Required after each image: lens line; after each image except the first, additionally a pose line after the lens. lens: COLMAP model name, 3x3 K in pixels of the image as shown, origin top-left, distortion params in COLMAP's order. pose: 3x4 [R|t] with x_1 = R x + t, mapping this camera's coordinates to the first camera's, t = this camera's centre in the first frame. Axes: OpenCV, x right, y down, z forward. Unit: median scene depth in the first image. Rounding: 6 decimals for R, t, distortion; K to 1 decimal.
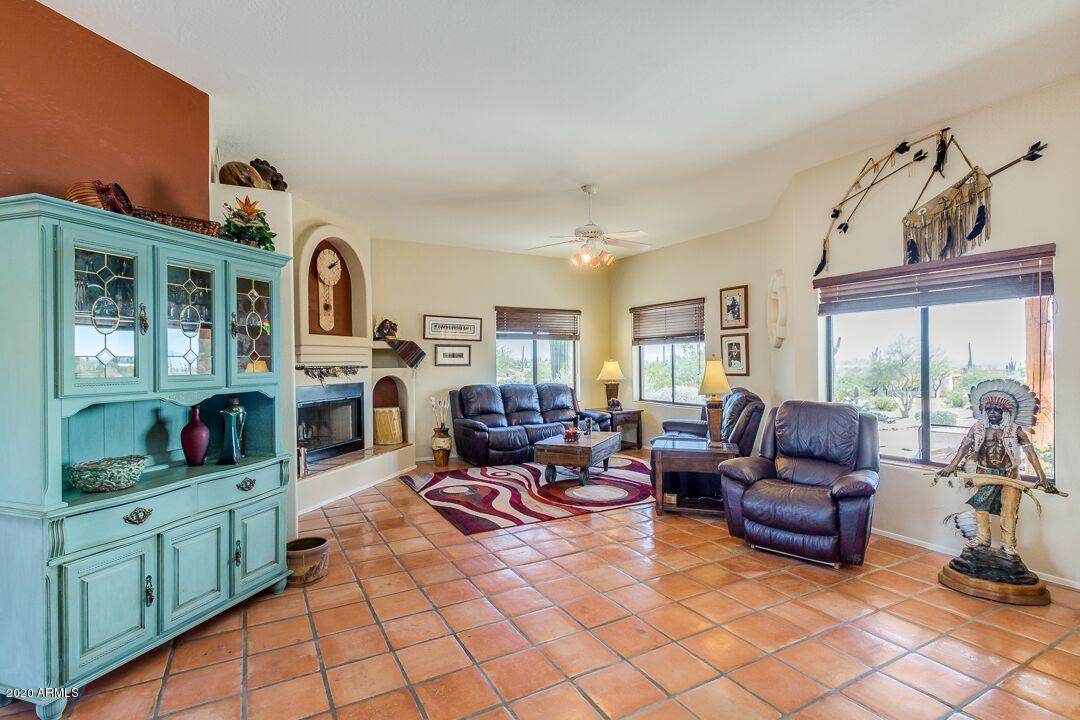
lens RADIAL K [[506.7, 0, 532.5], [0, 506.7, 359.4], [0, 0, 1]] dist [0.005305, 0.000369]
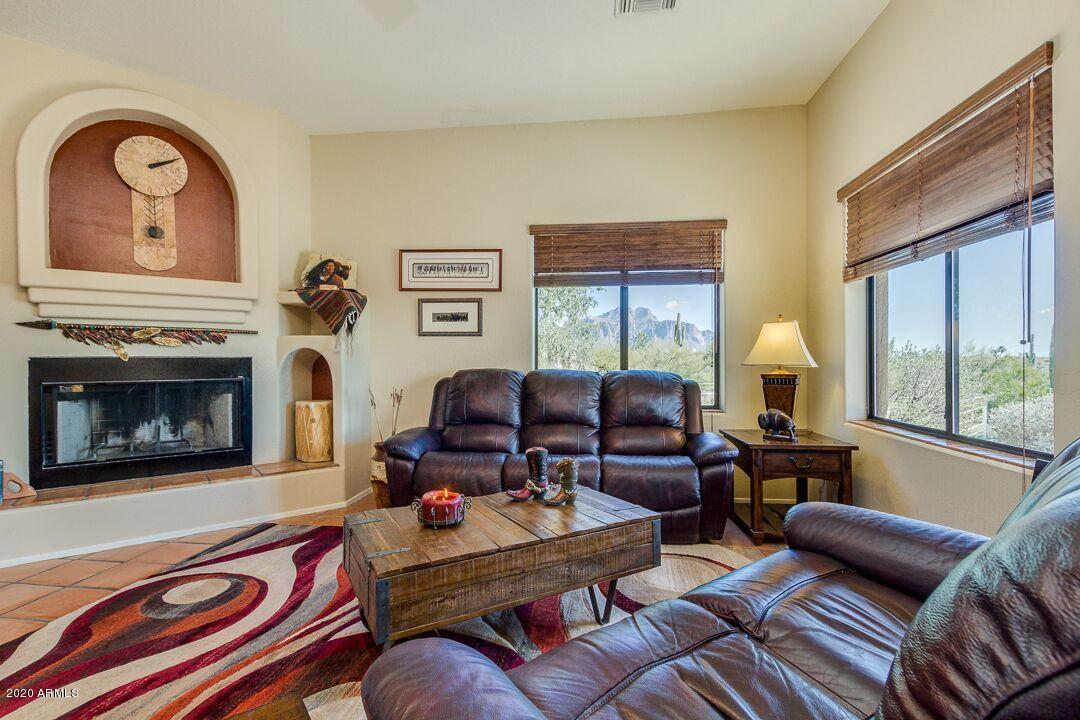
lens RADIAL K [[506.7, 0, 532.5], [0, 506.7, 359.4], [0, 0, 1]] dist [0.005305, 0.000369]
pose [[0.811294, 0.006033, -0.584607, 0.289612], [-0.002129, 0.999971, 0.007365, 0.040205], [0.584634, -0.004730, 0.811283, 0.665230]]
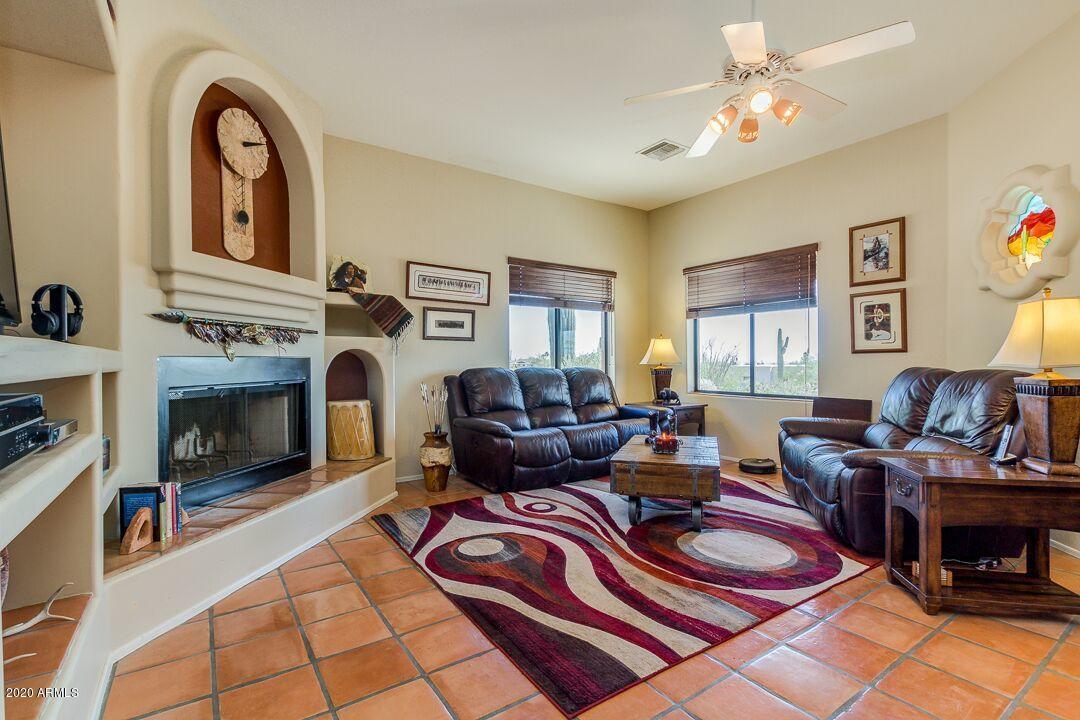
lens RADIAL K [[489.7, 0, 540.0], [0, 489.7, 360.0], [0, 0, 1]] dist [0.002639, -0.000058]
pose [[0.994529, 0.006235, 0.104275, -0.118037], [-0.006634, 0.999972, 0.003482, 0.041608], [-0.104251, -0.004155, 0.994542, 0.378814]]
